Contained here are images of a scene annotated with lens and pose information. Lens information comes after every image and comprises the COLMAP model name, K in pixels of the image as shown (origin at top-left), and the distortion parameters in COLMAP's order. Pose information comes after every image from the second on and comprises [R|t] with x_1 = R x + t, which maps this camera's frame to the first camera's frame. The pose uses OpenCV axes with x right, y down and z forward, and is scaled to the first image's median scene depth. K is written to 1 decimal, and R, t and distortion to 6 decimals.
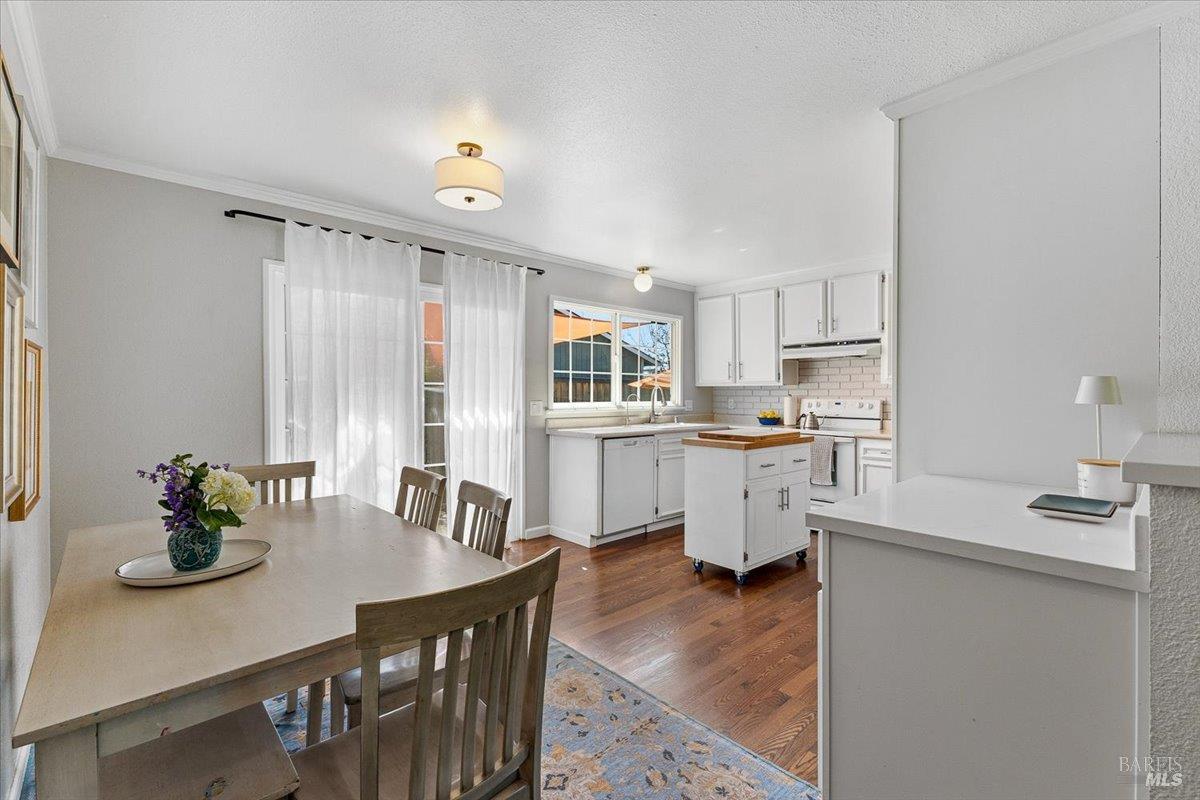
lens RADIAL K [[533.1, 0, 602.3], [0, 533.1, 388.3], [0, 0, 1]] dist [0.001571, -0.000592]
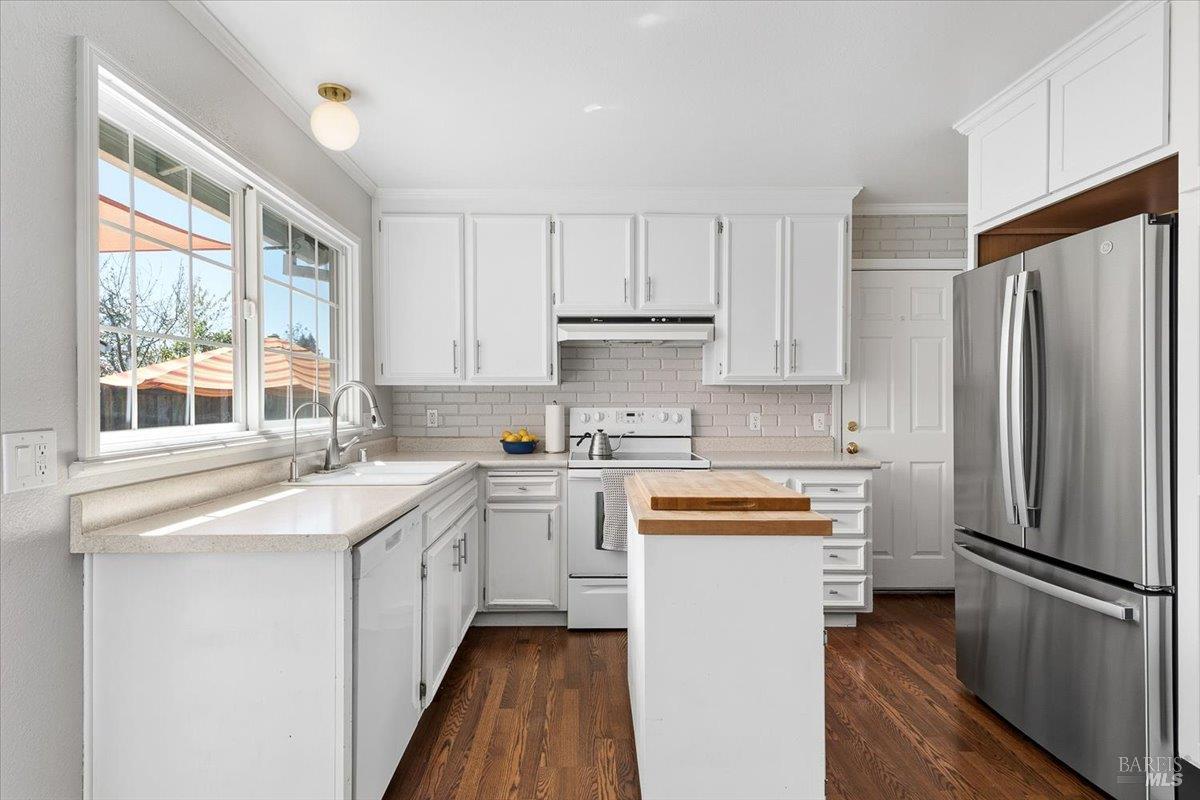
lens RADIAL K [[615.5, 0, 589.0], [0, 615.5, 400.4], [0, 0, 1]] dist [0.020671, -0.005010]
pose [[0.670496, -0.003183, 0.741906, -0.143980], [-0.005542, 0.999941, 0.009298, 0.005048], [-0.741892, -0.010346, 0.670440, 0.538716]]
